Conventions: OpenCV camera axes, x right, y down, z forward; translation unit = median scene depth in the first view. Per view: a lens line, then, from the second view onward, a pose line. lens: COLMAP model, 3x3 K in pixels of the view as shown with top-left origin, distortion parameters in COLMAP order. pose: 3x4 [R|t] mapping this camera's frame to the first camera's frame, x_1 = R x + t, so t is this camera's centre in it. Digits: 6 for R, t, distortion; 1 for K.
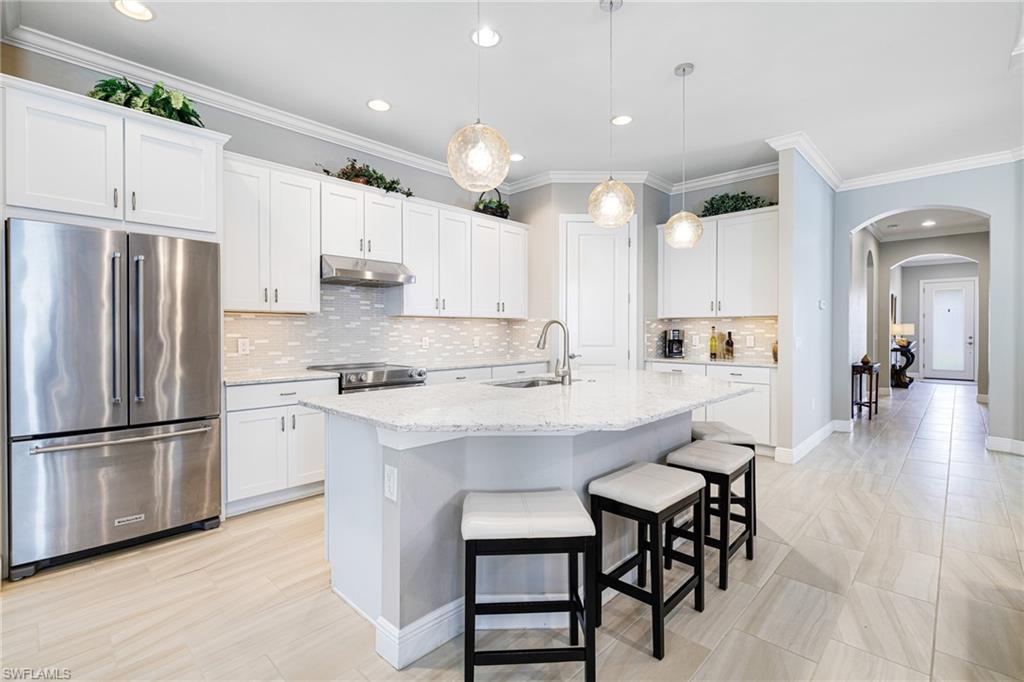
lens RADIAL K [[469.0, 0, 502.1], [0, 469.0, 337.4], [0, 0, 1]] dist [-0.001945, 0.000268]
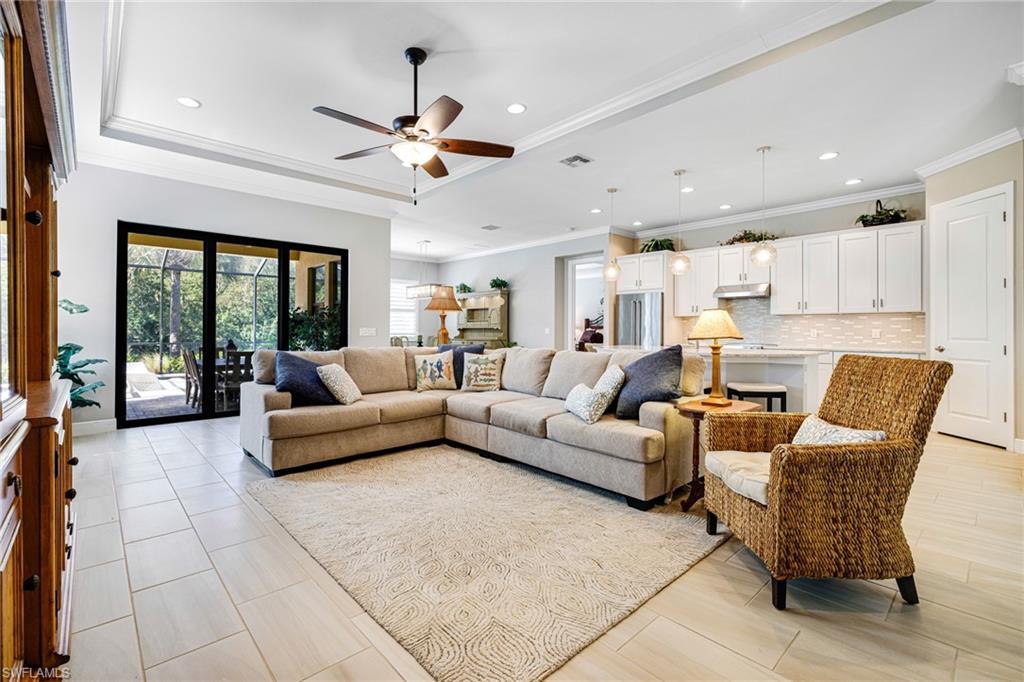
lens RADIAL K [[440.1, 0, 503.3], [0, 440.1, 332.5], [0, 0, 1]] dist [0.000042, 0.000939]
pose [[-0.039105, 0.005177, -0.999222, 1.091786], [-0.018435, 0.999813, 0.005901, 0.017379], [0.999065, 0.018651, -0.039002, 0.119036]]
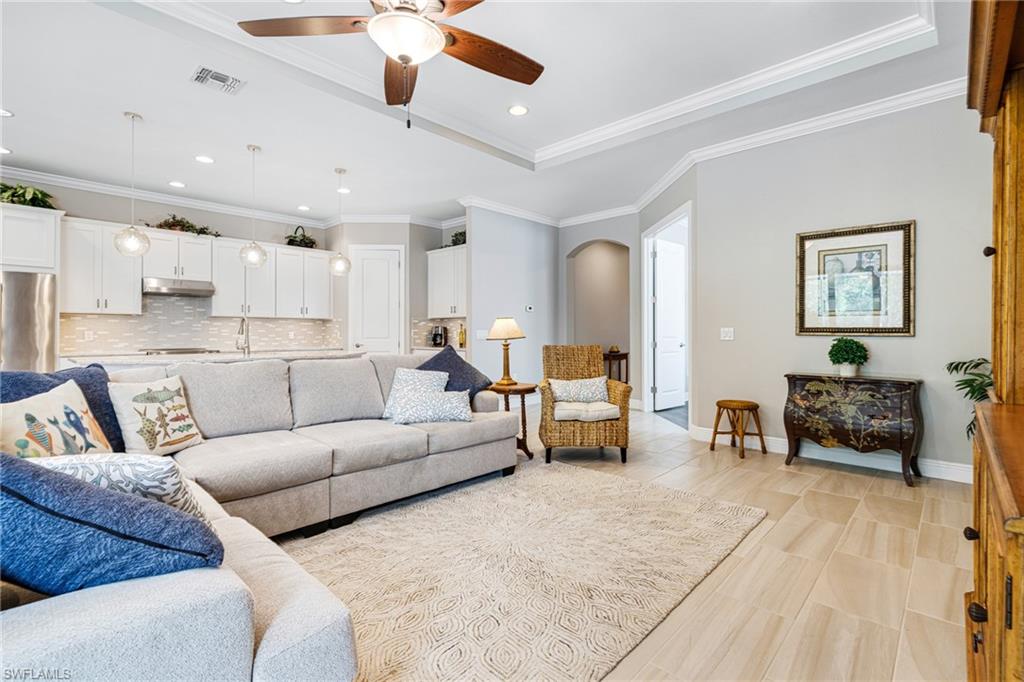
lens RADIAL K [[469.0, 0, 501.1], [0, 469.0, 338.1], [0, 0, 1]] dist [-0.001945, 0.000268]
pose [[0.999926, -0.002152, 0.011985, 0.565646], [0.002217, 0.999983, -0.005445, 0.026852], [-0.011973, 0.005471, 0.999913, -0.416277]]
